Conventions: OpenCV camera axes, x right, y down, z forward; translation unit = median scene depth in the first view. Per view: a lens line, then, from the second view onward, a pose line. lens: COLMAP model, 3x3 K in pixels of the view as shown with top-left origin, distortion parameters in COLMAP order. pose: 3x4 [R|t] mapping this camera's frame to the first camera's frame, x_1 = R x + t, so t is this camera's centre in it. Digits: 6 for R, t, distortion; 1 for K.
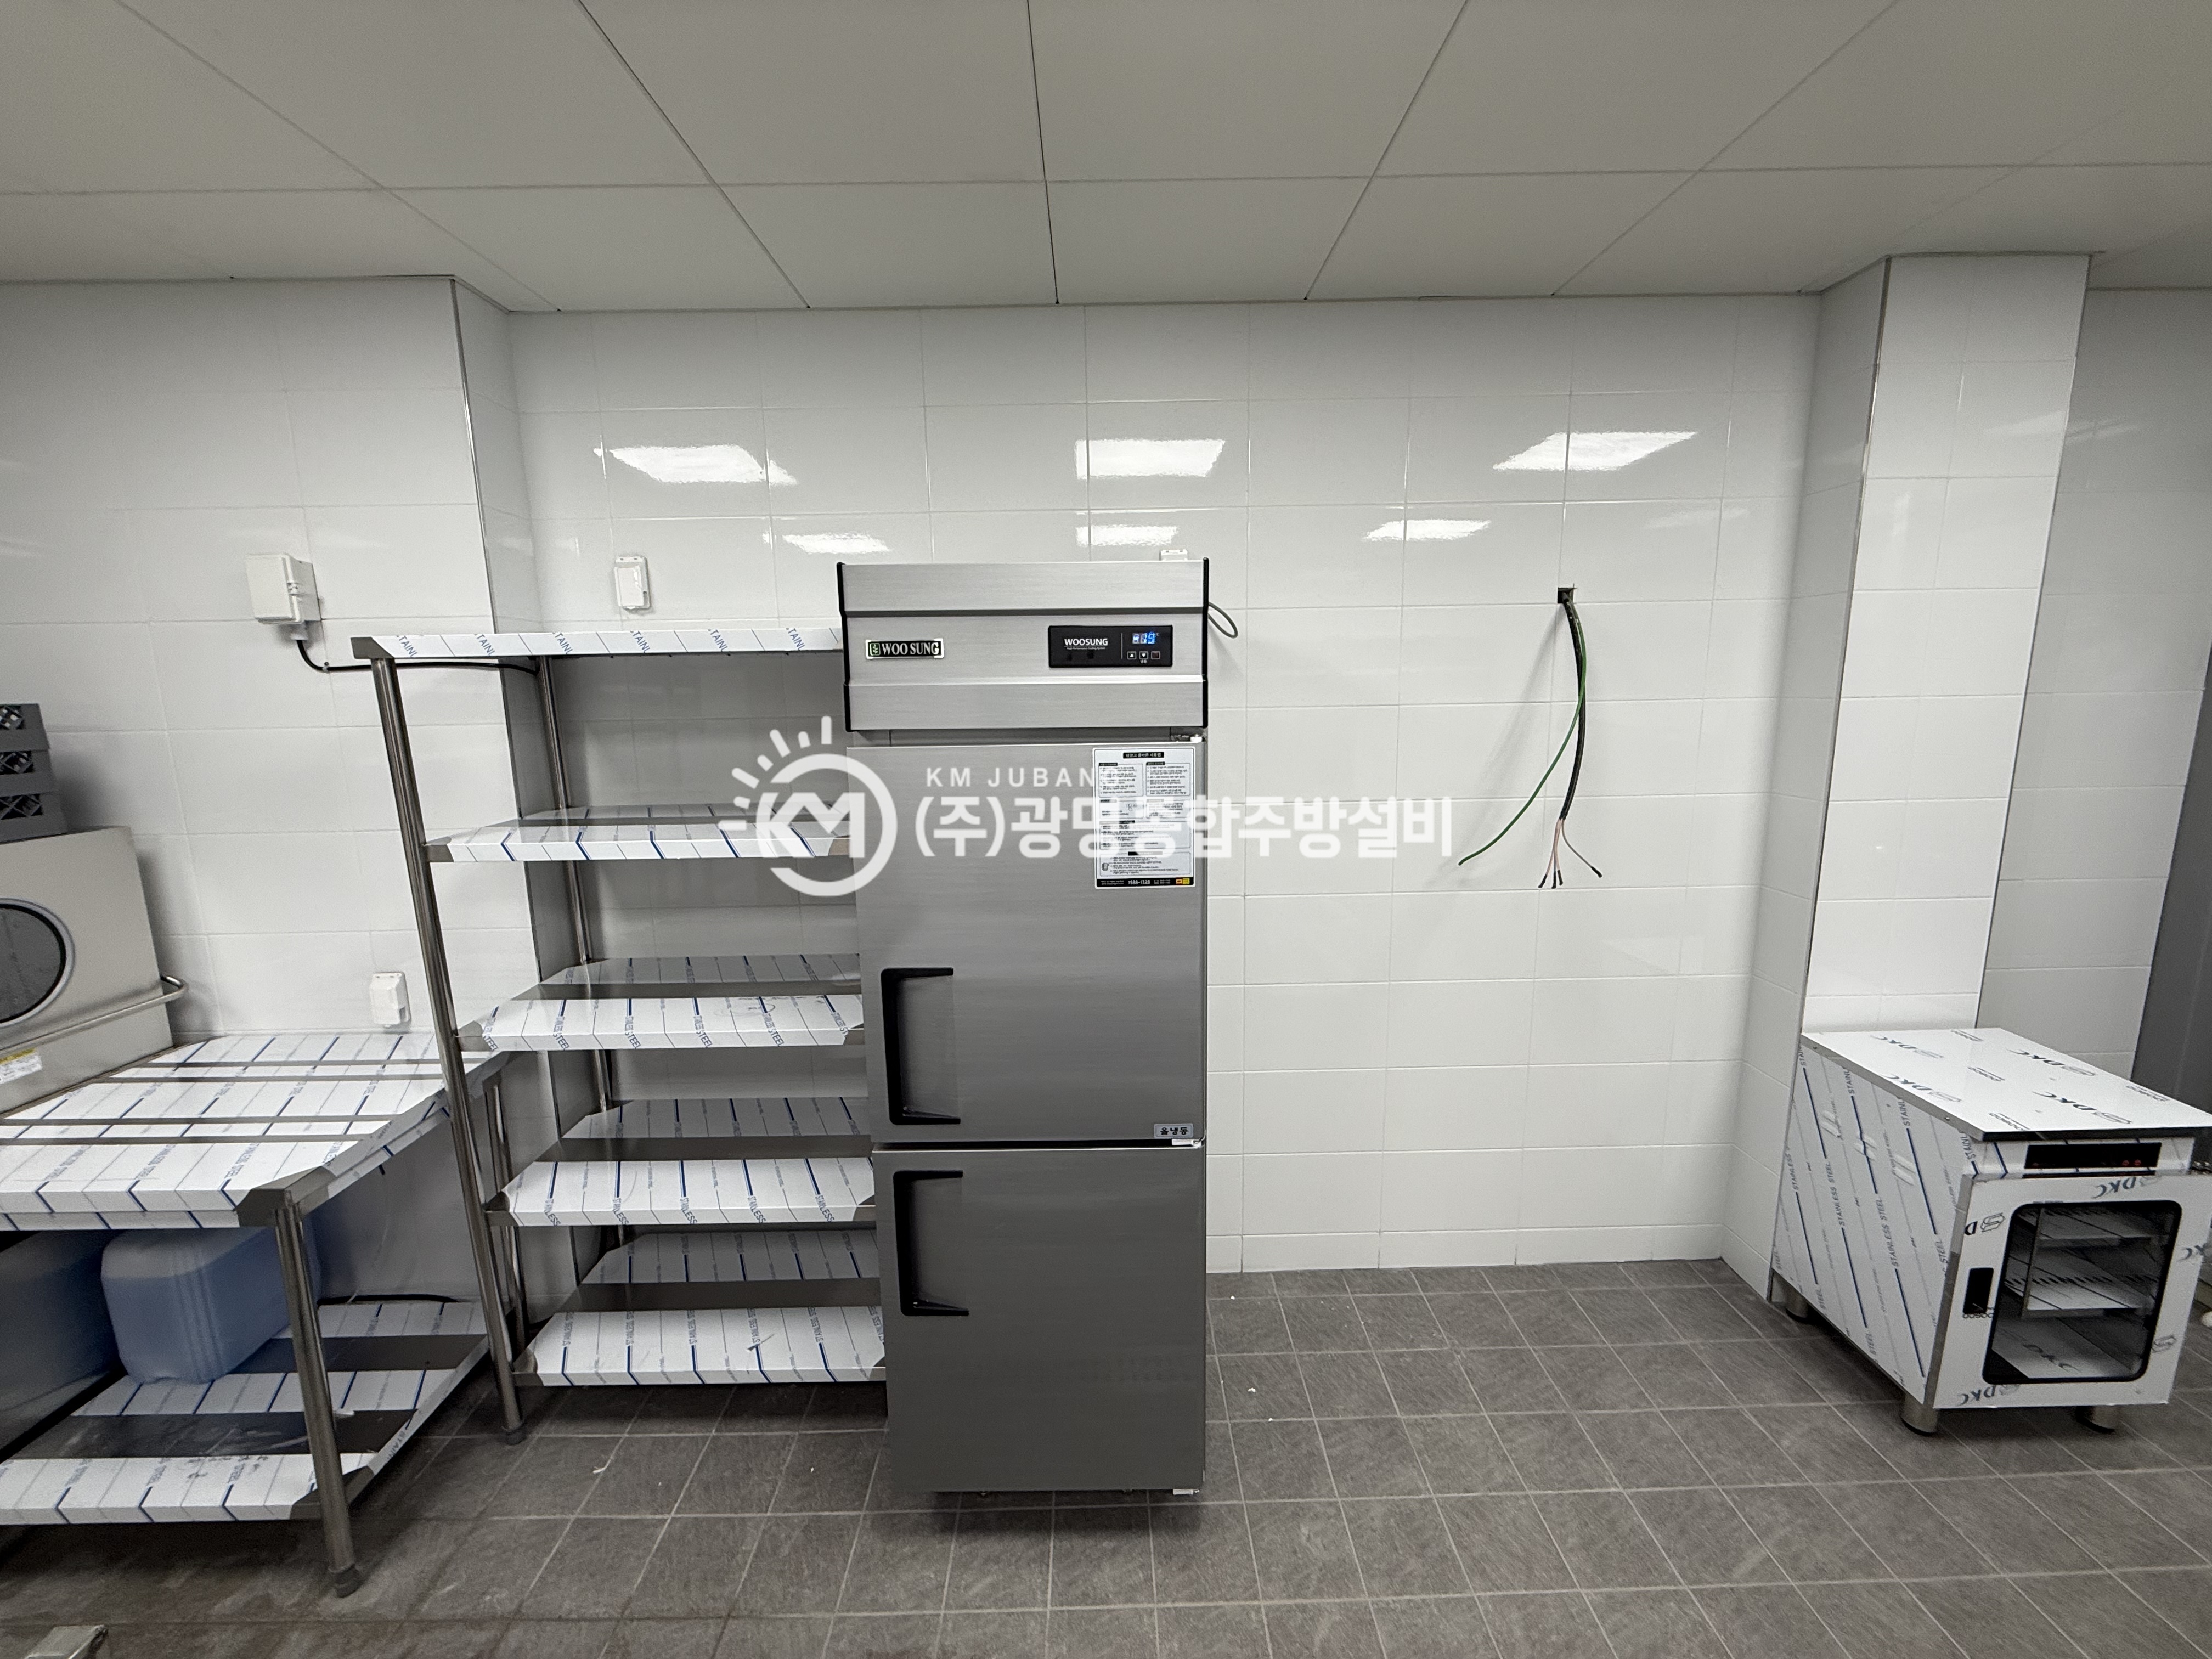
lens RADIAL K [[873.8, 0, 1090.8], [0, 873.8, 834.4], [0, 0, 1]] dist [-0.001504, 0.000041]
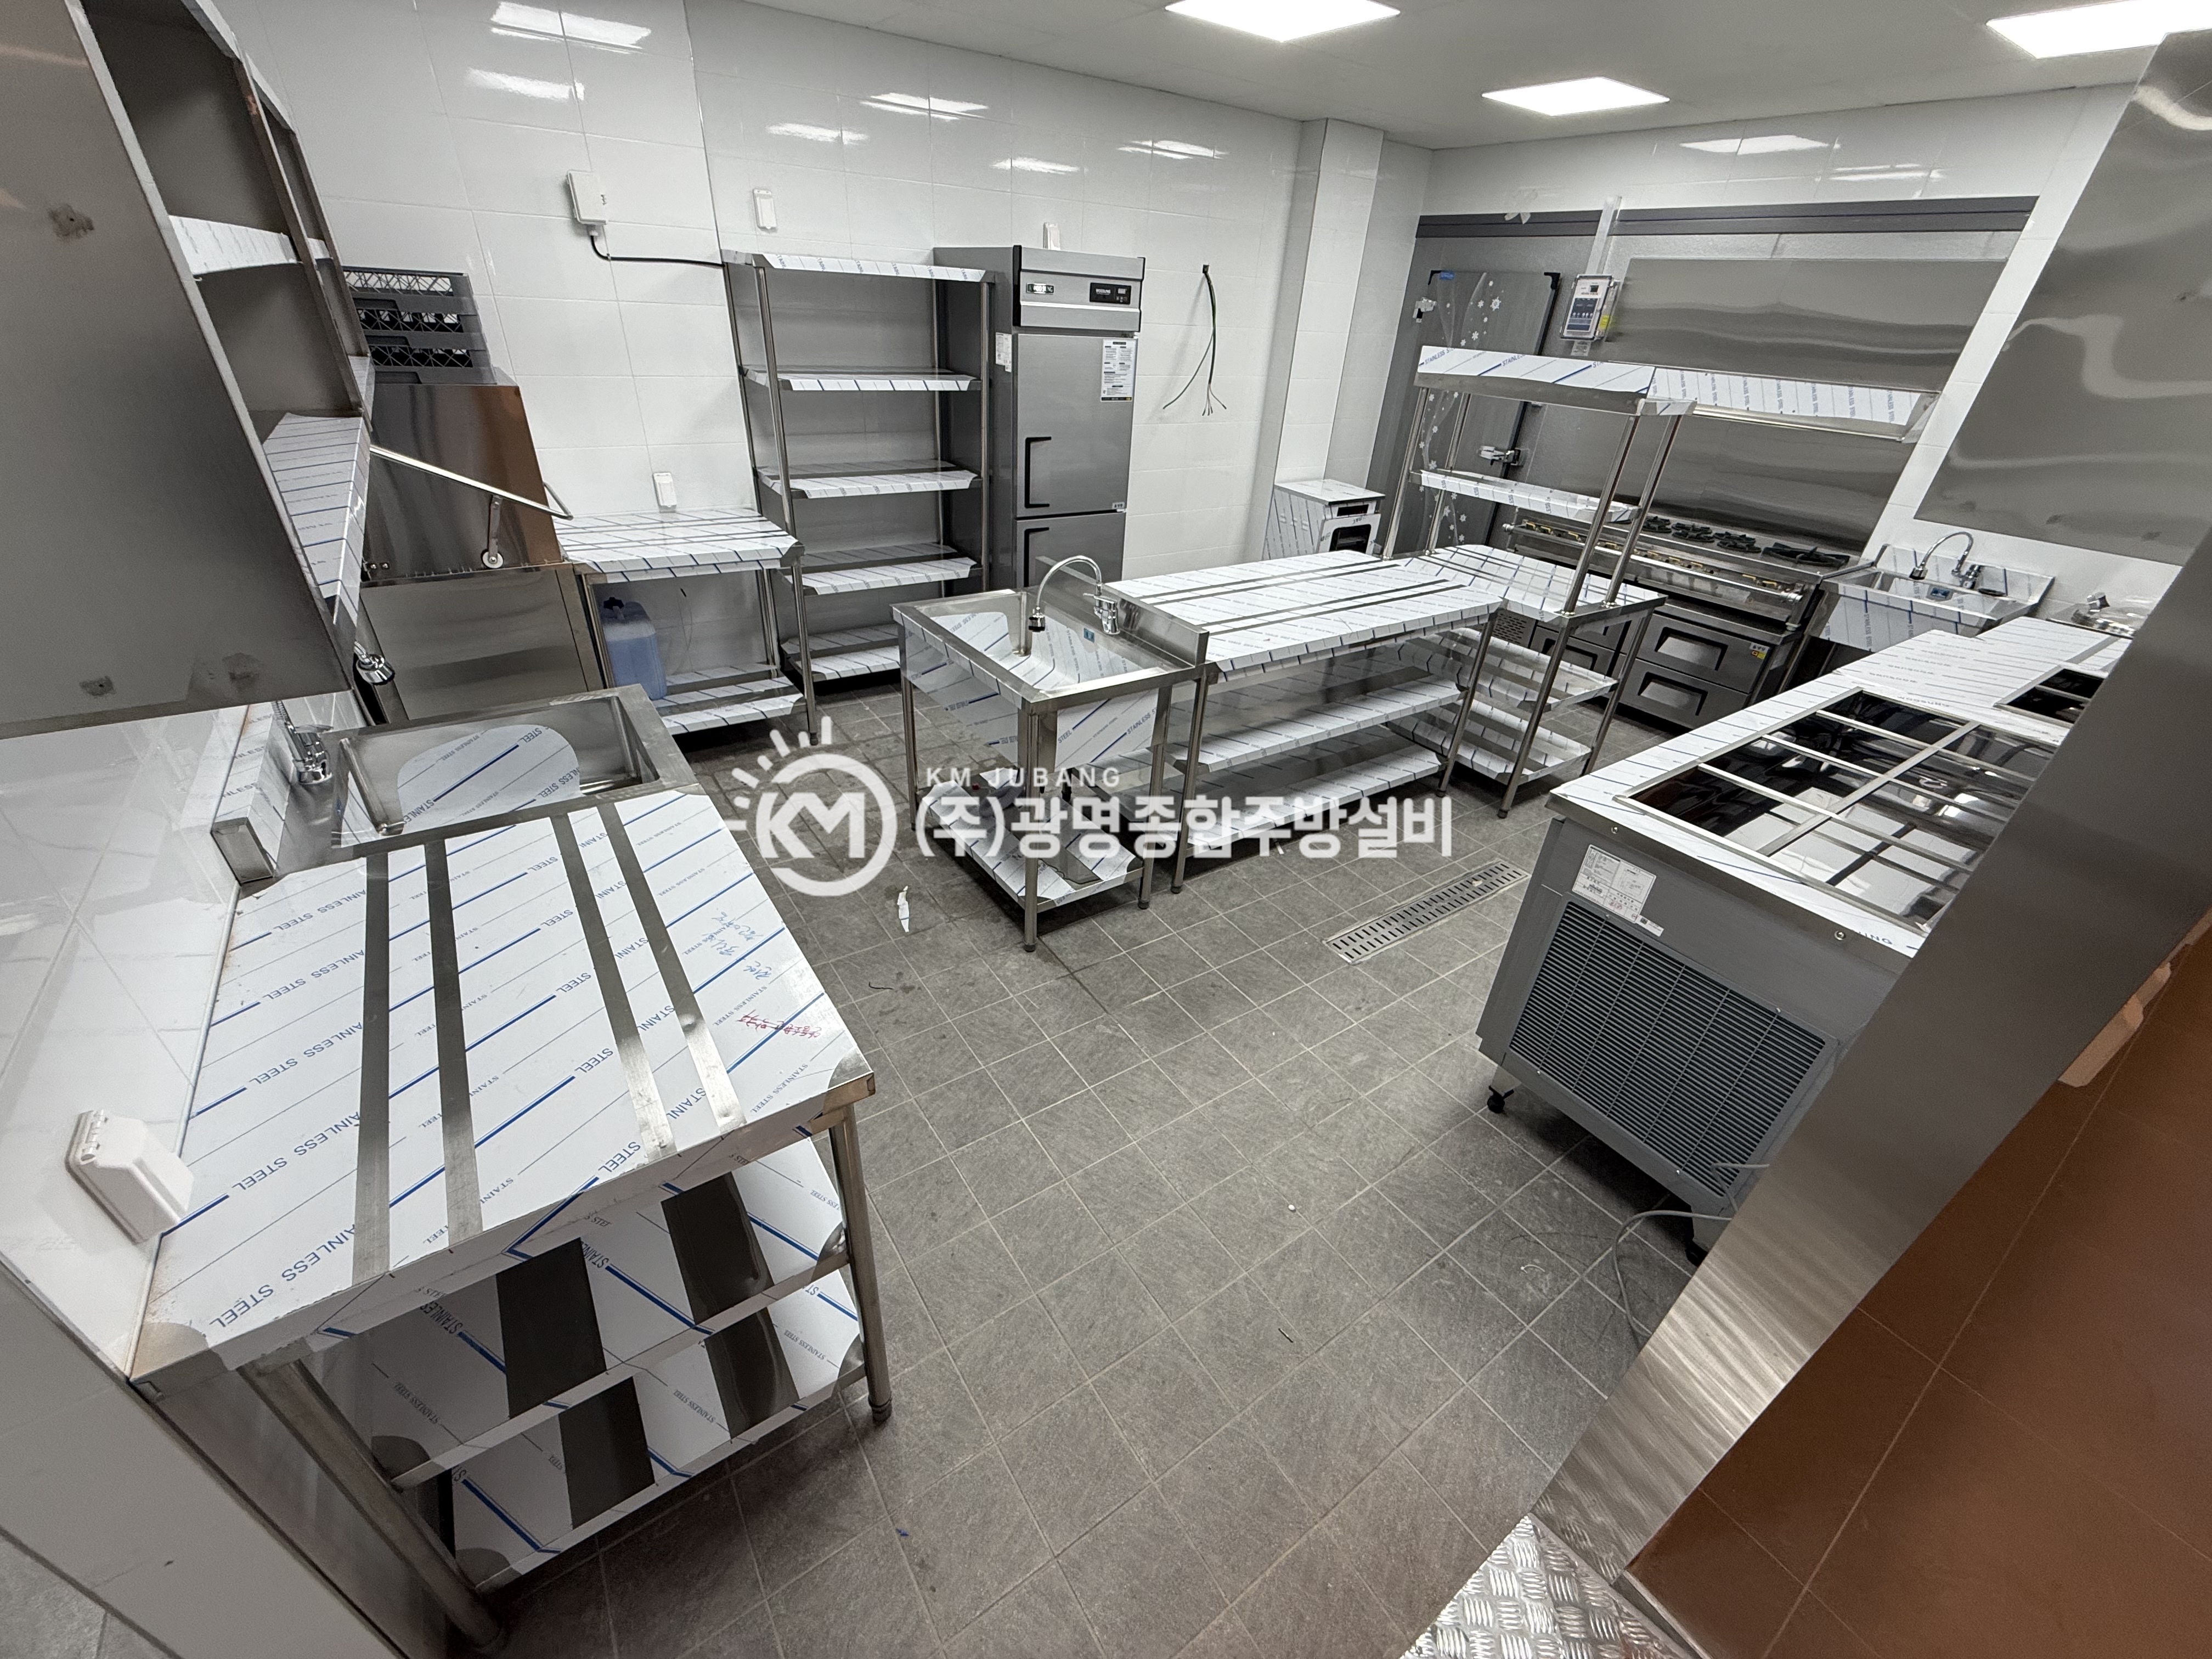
lens RADIAL K [[873.8, 0, 1101.2], [0, 873.8, 830.1], [0, 0, 1]] dist [-0.001504, 0.000041]
pose [[0.827470, -0.237059, 0.509015, -1.334165], [0.020908, 0.918891, 0.393957, 0.173971], [-0.561120, -0.315345, 0.765312, -1.140840]]
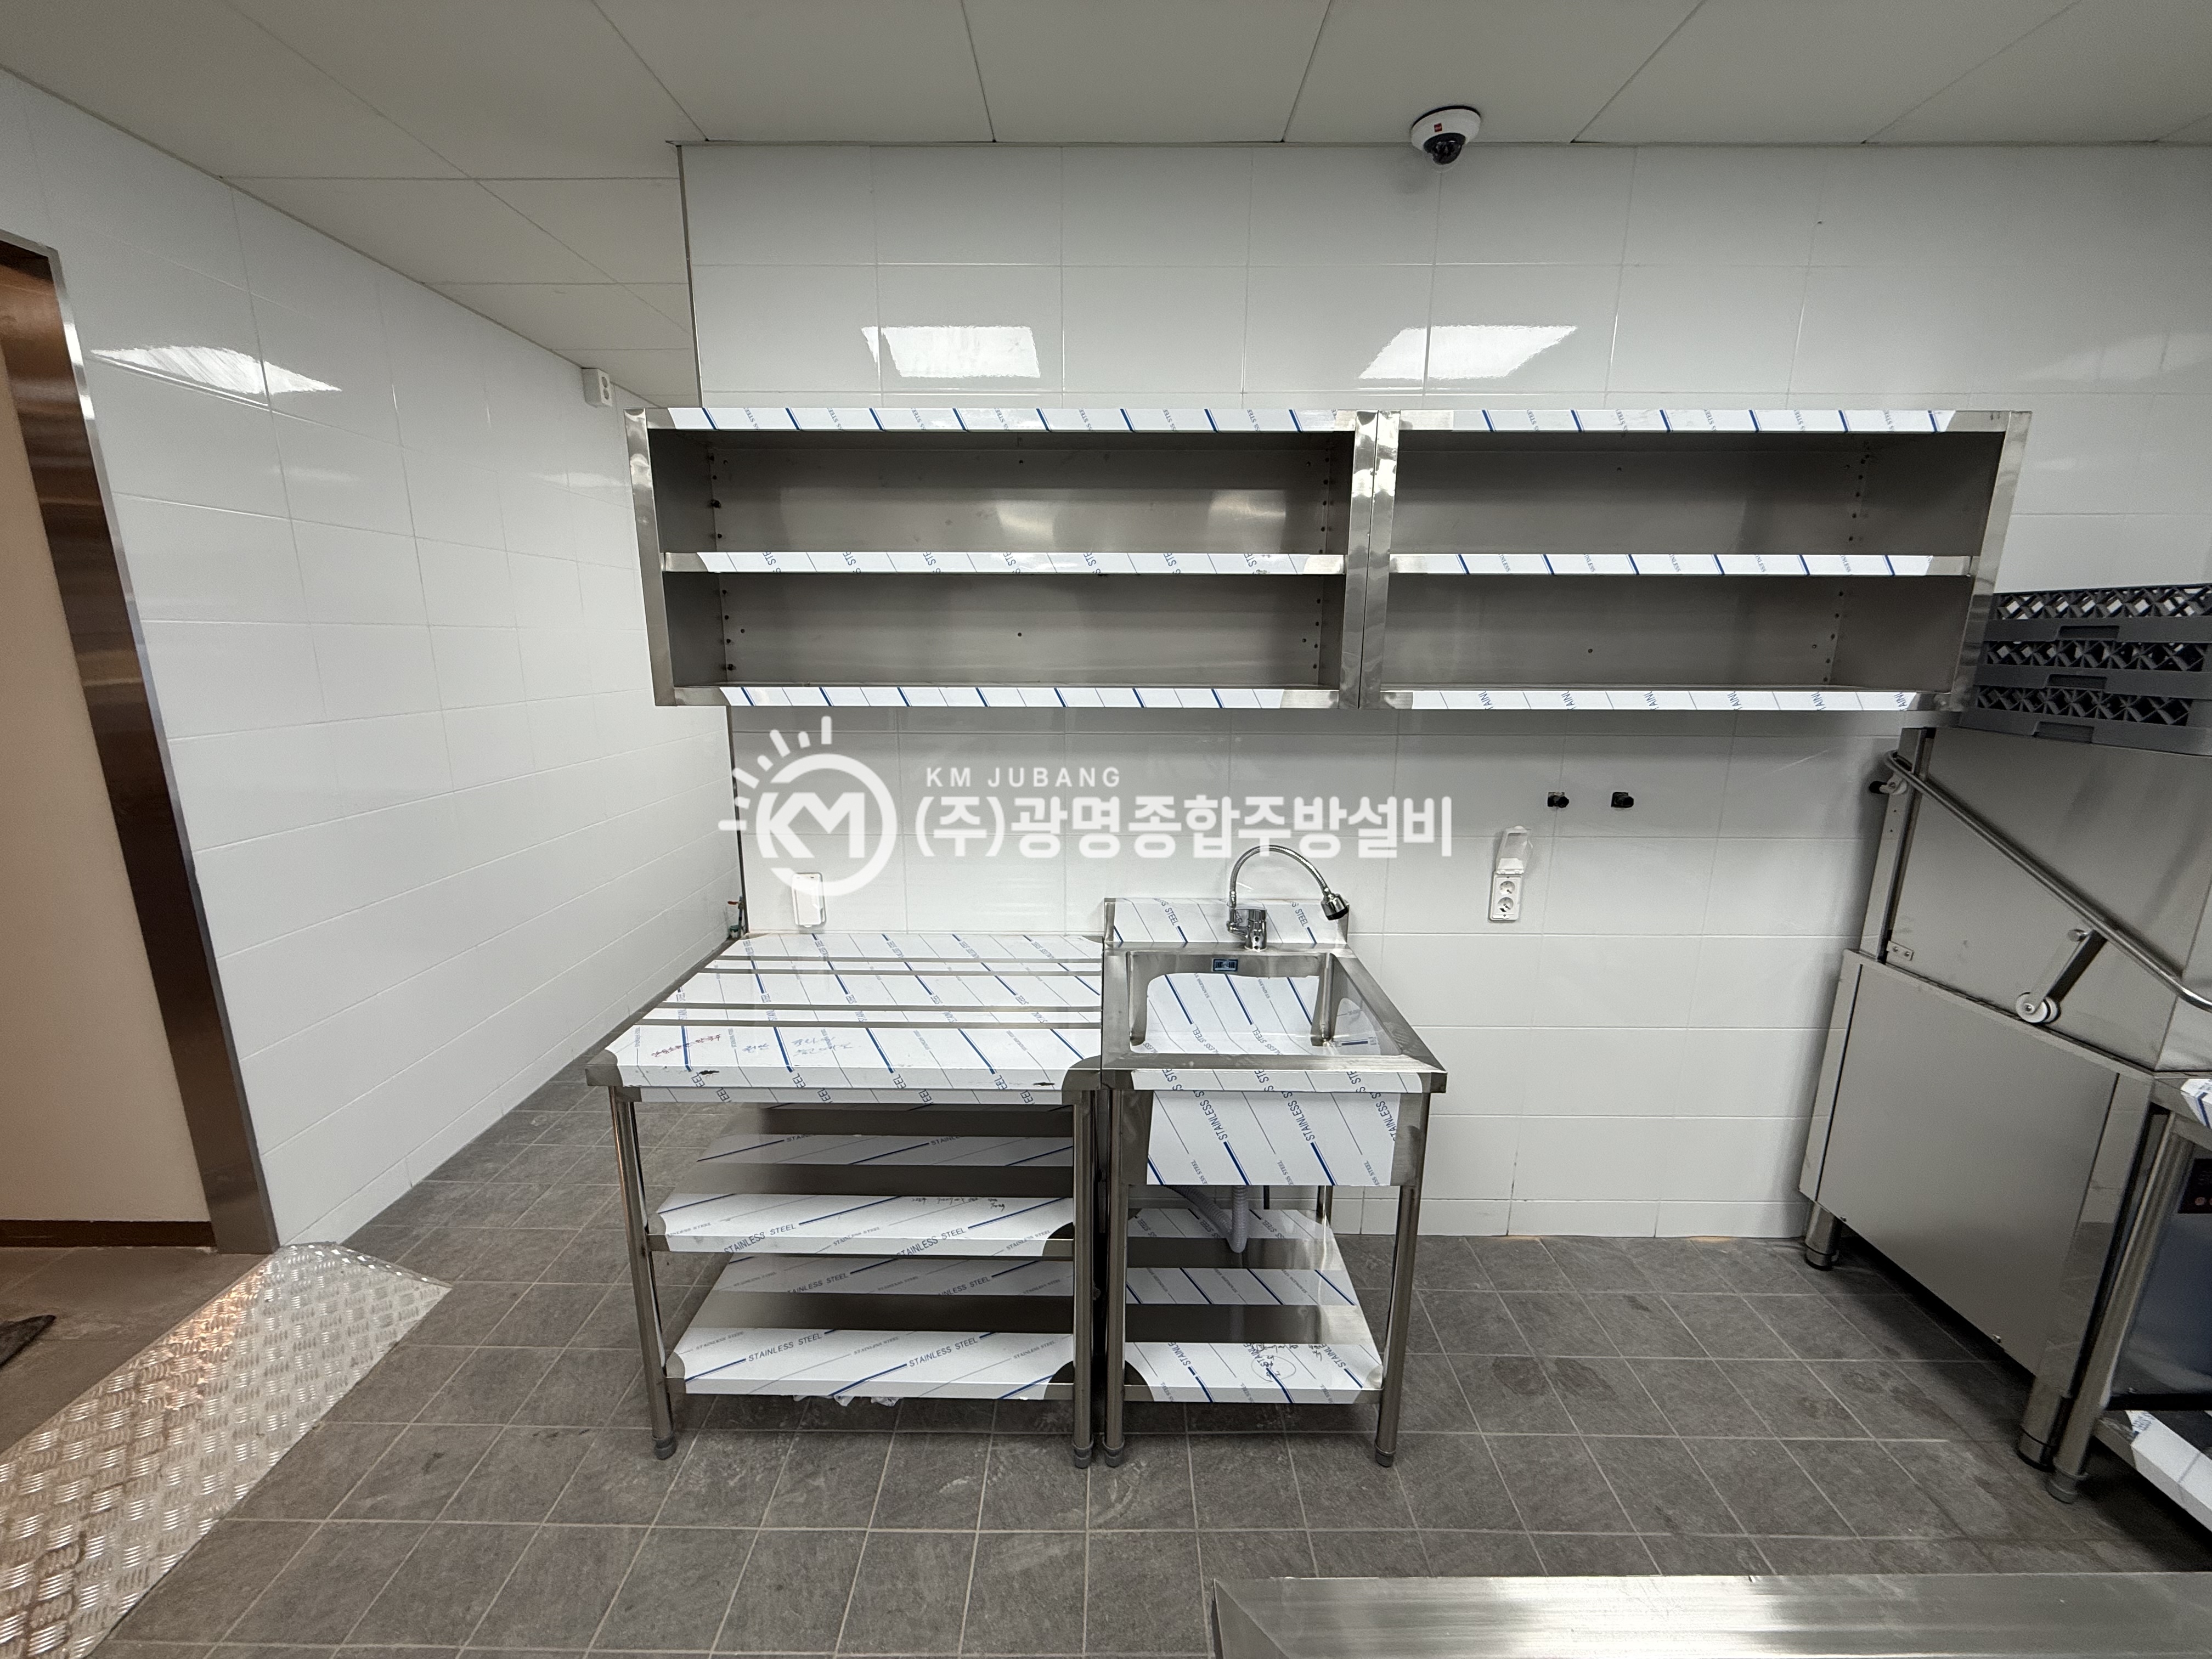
lens RADIAL K [[873.8, 0, 1098.9], [0, 873.8, 831.3], [0, 0, 1]] dist [-0.001504, 0.000041]
pose [[-0.024866, 0.229755, -0.972931, -0.443816], [-0.162495, 0.959360, 0.230703, 0.088520], [0.986396, 0.163833, 0.013479, -0.200748]]
